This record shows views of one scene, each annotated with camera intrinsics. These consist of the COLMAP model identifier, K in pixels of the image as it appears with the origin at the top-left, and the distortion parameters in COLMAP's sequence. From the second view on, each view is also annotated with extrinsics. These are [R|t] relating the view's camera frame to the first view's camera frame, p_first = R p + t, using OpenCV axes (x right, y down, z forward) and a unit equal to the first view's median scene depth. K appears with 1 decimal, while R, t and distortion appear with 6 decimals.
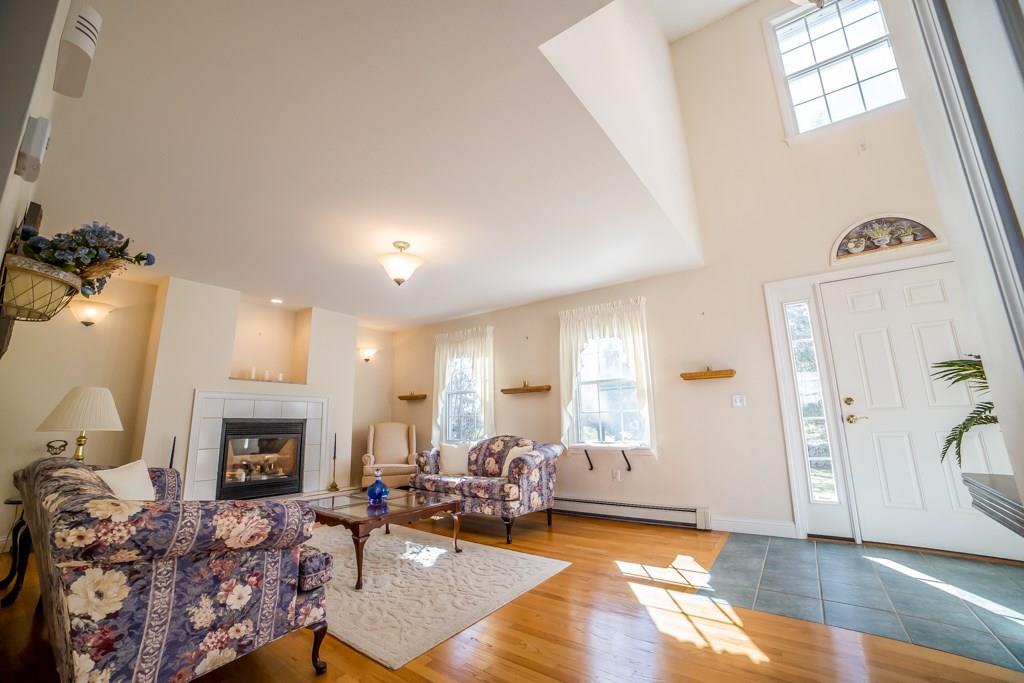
lens RADIAL K [[416.3, 0, 509.6], [0, 416.3, 337.5], [0, 0, 1]] dist [-0.050479, 0.000438]
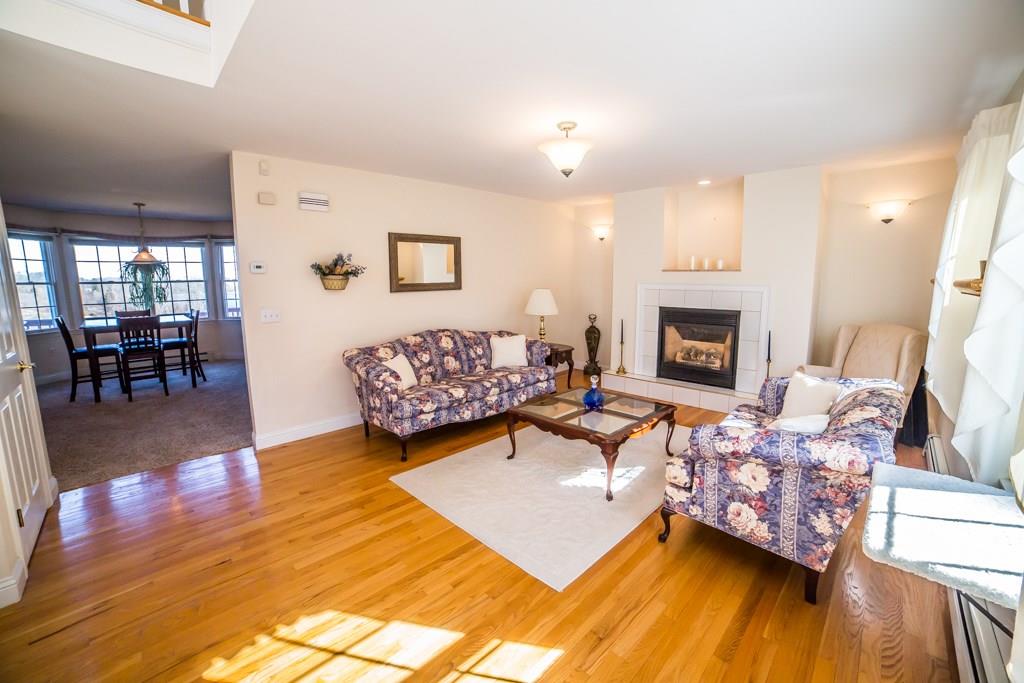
lens RADIAL K [[416.3, 0, 509.6], [0, 416.3, 337.5], [0, 0, 1]] dist [-0.050479, 0.000438]
pose [[-0.180223, 0.154427, -0.971428, 0.641414], [0.211987, 0.970489, 0.114949, 0.071329], [0.960511, -0.185214, -0.207641, 1.000623]]
